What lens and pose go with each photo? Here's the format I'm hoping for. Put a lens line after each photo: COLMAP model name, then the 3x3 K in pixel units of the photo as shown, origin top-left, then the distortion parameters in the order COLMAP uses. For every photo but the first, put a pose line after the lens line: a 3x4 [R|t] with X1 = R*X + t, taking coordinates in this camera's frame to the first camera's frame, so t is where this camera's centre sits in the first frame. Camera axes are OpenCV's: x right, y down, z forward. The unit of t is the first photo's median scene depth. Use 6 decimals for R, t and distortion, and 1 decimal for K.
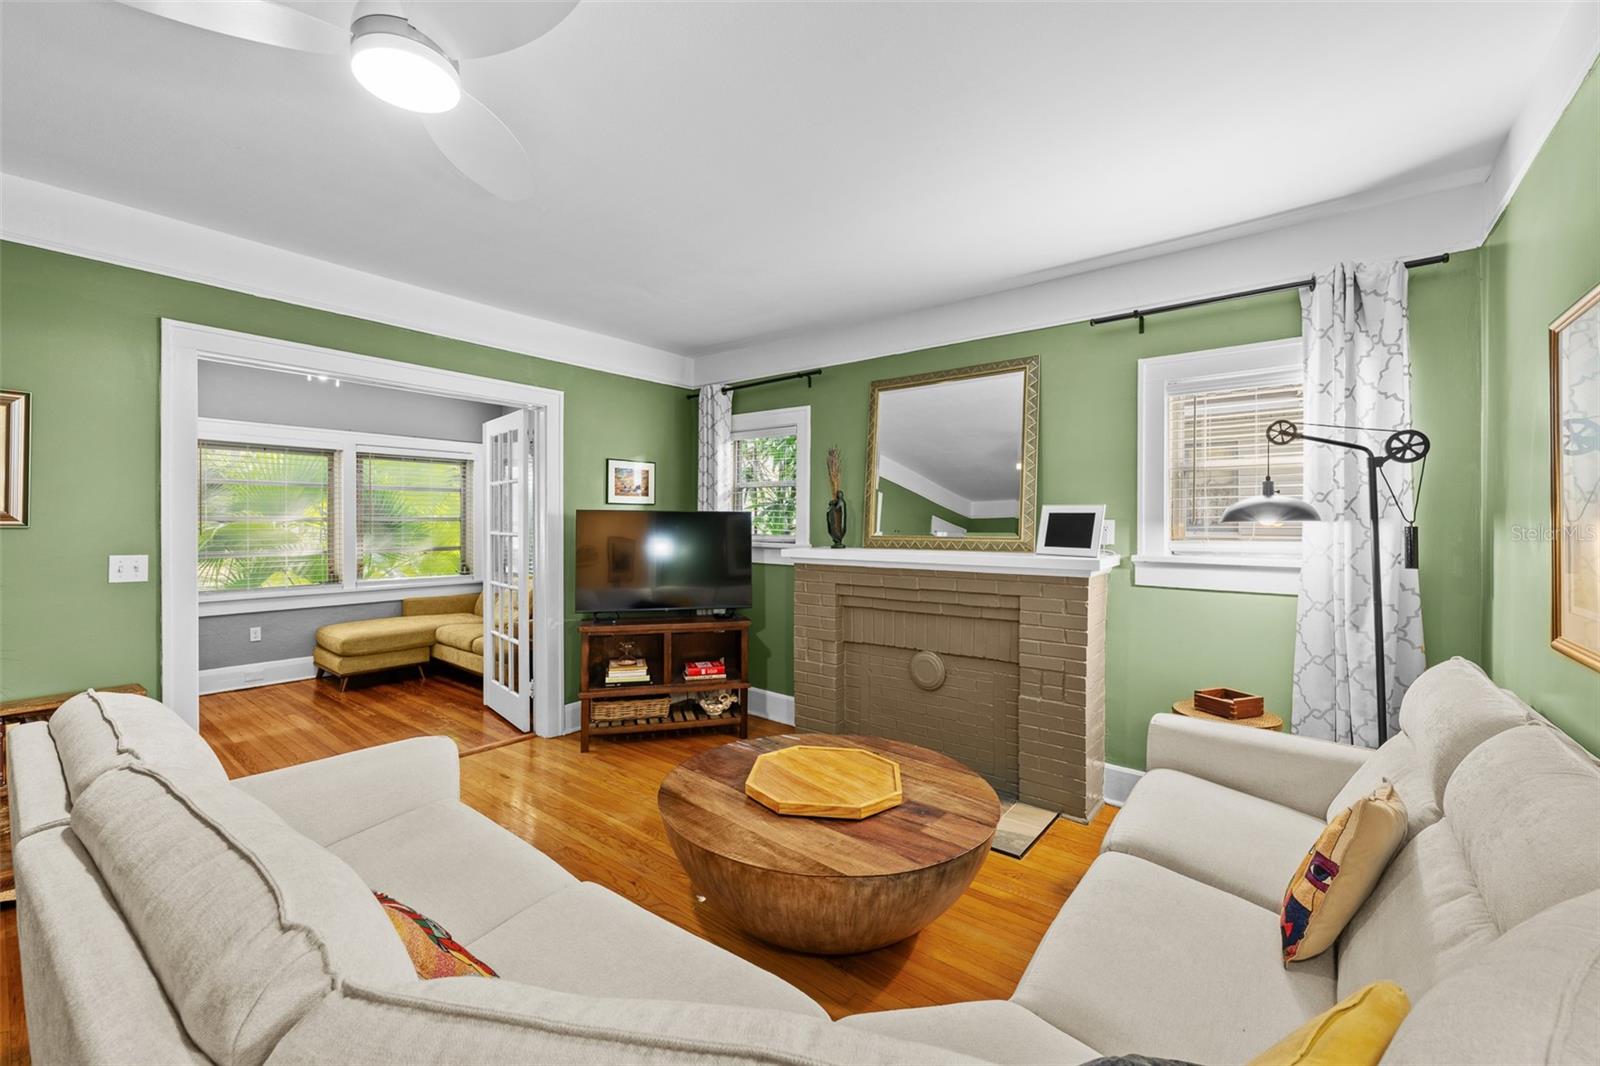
lens RADIAL K [[642.9, 0, 802.8], [0, 642.9, 525.4], [0, 0, 1]] dist [-0.000651, 0.000416]
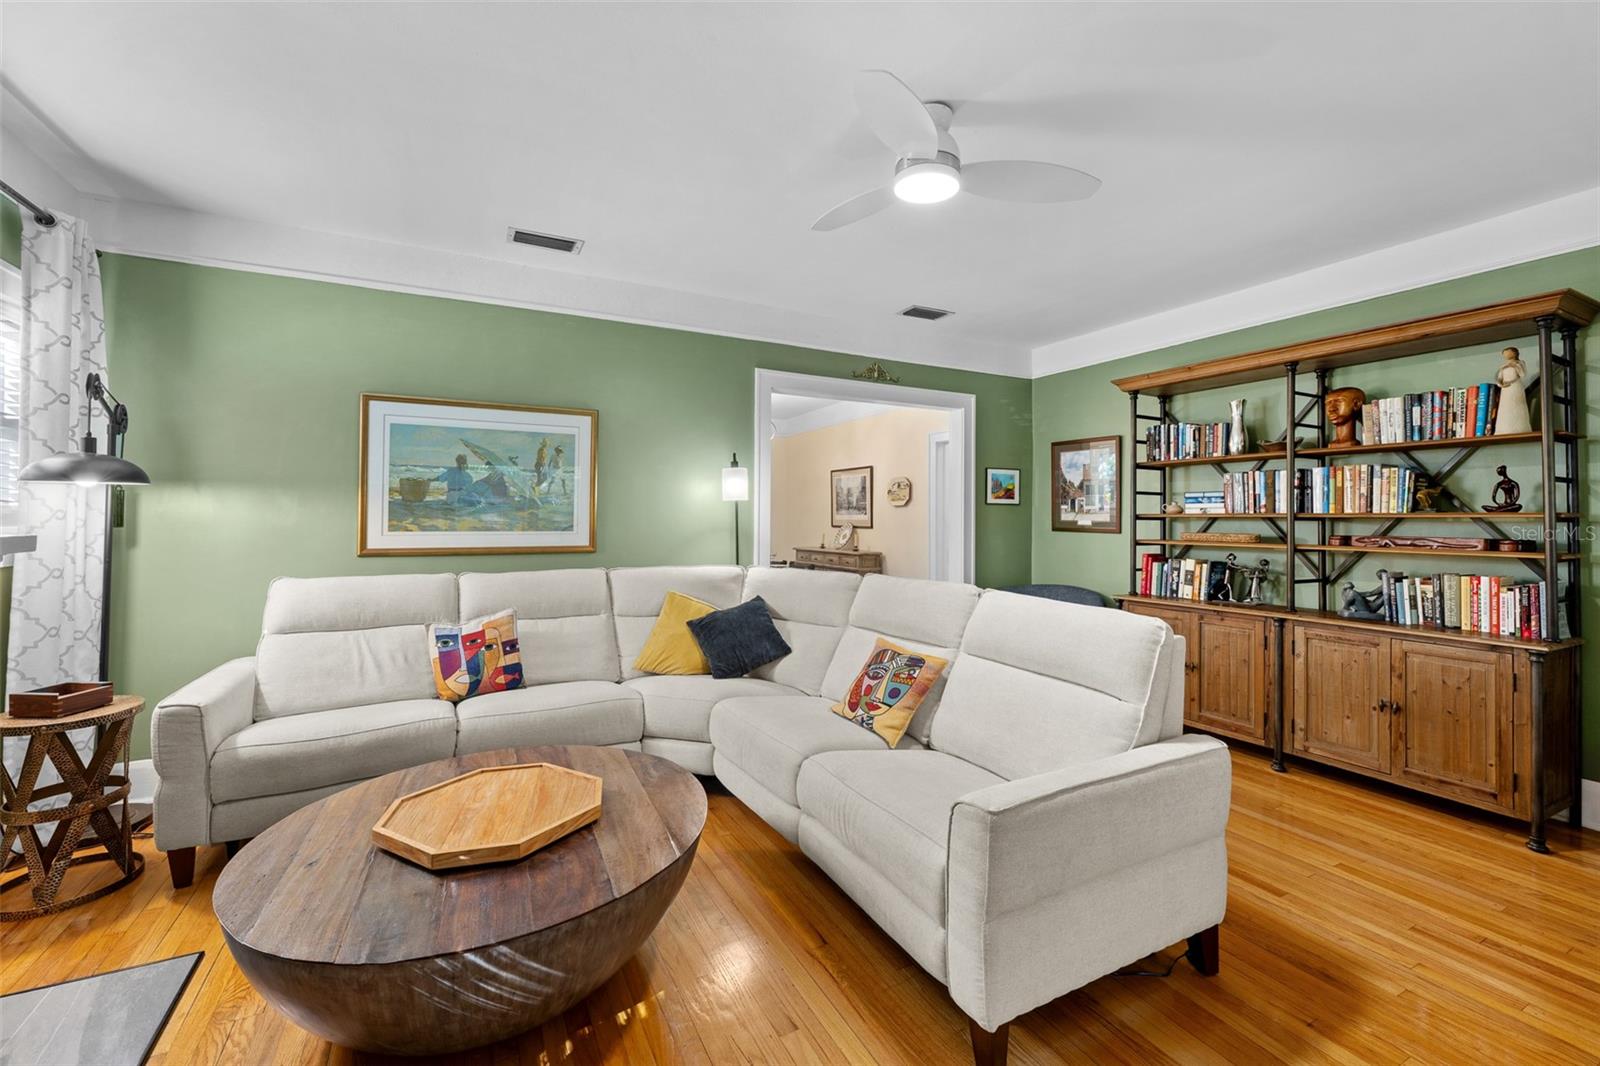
lens RADIAL K [[663.7, 0, 793.2], [0, 663.7, 507.4], [0, 0, 1]] dist [0.002948, 0.000288]
pose [[-0.910863, -0.008386, 0.412624, -0.480211], [-0.012431, 0.999897, -0.007118, 0.019641], [-0.412522, -0.011613, -0.910873, 1.219666]]
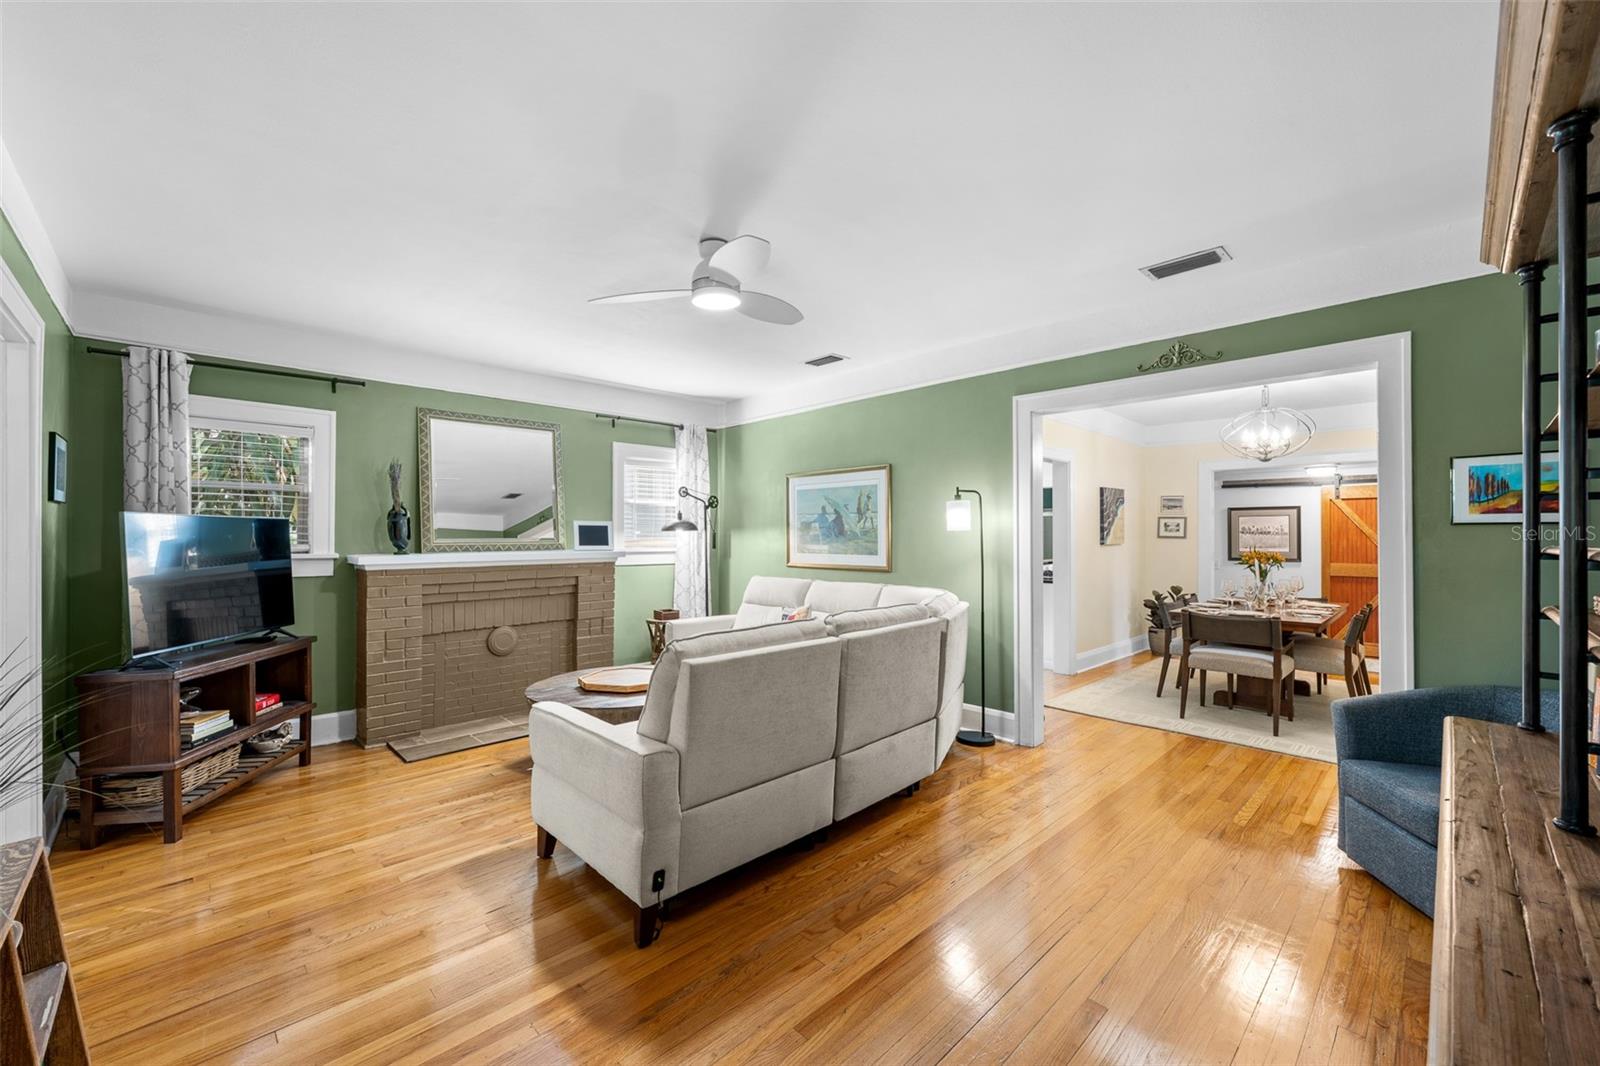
lens RADIAL K [[642.9, 0, 800.7], [0, 642.9, 532.9], [0, 0, 1]] dist [-0.000651, 0.000416]
pose [[0.130720, -0.002359, 0.991417, -1.235118], [0.003988, 0.999990, 0.001853, -0.000973], [-0.991411, 0.003711, 0.130728, 0.237984]]
